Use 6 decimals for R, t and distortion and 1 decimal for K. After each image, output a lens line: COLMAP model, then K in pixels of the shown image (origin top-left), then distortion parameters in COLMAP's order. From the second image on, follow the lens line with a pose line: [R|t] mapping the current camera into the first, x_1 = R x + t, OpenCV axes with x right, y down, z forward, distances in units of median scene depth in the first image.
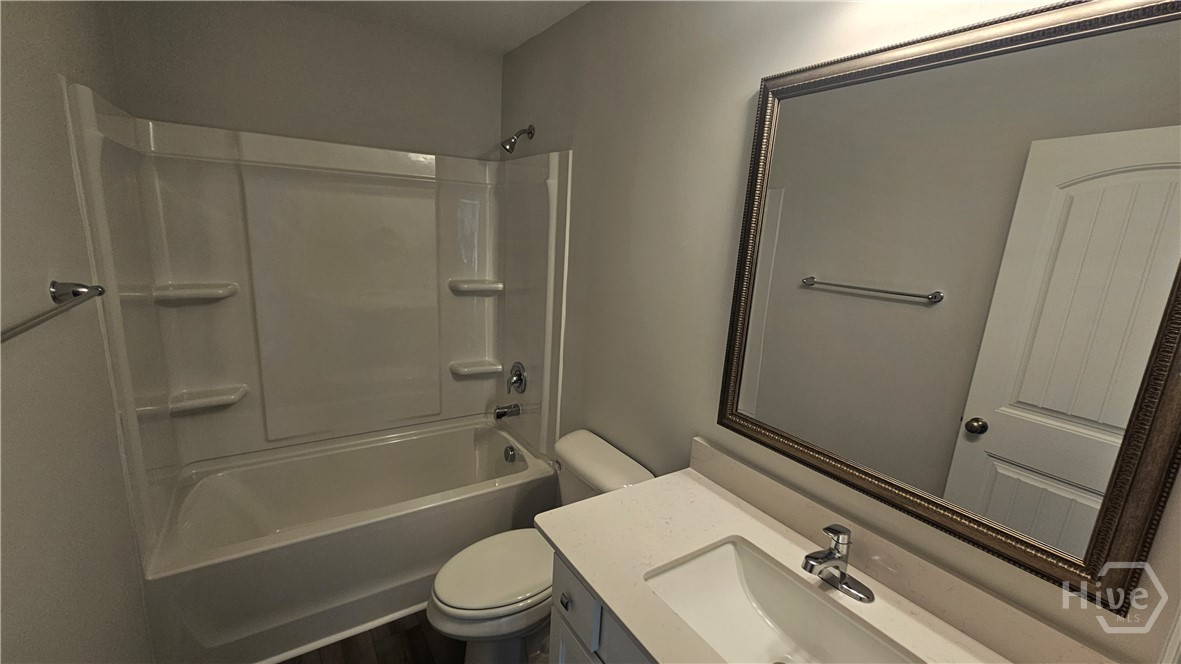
lens RADIAL K [[464.9, 0, 623.6], [0, 464.9, 336.7], [0, 0, 1]] dist [-0.000397, -0.000215]
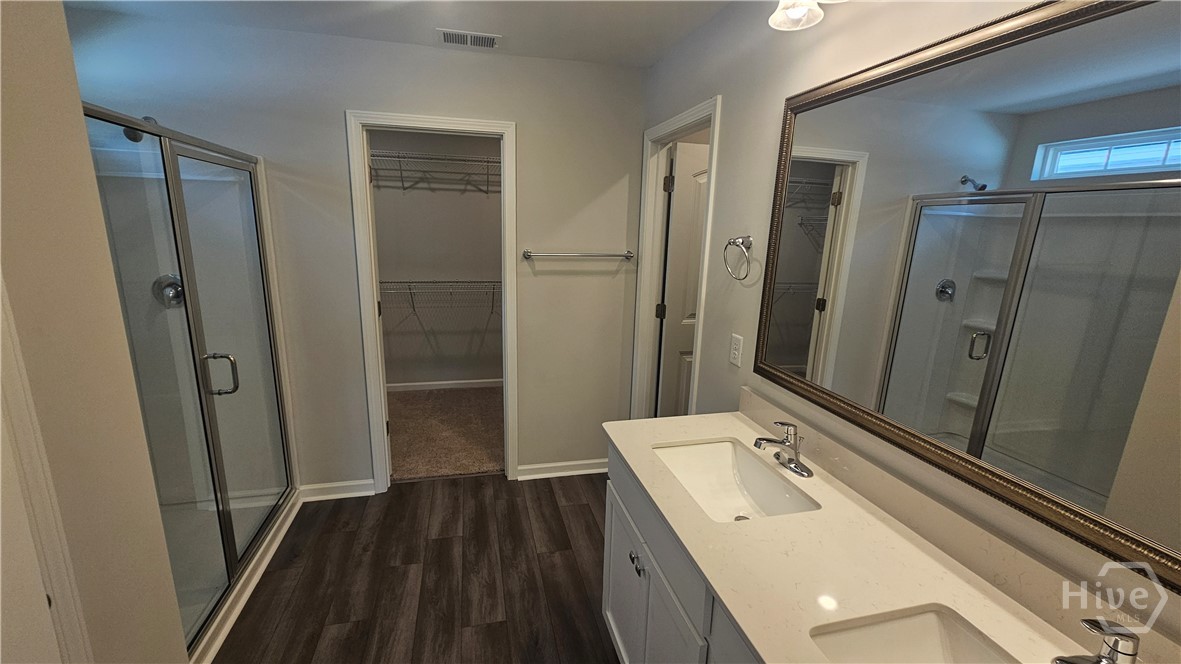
lens RADIAL K [[481.5, 0, 584.6], [0, 481.5, 332.5], [0, 0, 1]] dist [-0.000658, -0.000289]
pose [[0.917052, 0.034750, -0.397252, 0.320438], [-0.040124, 0.999181, -0.005222, 0.115082], [0.396745, 0.020728, 0.917695, -0.408601]]
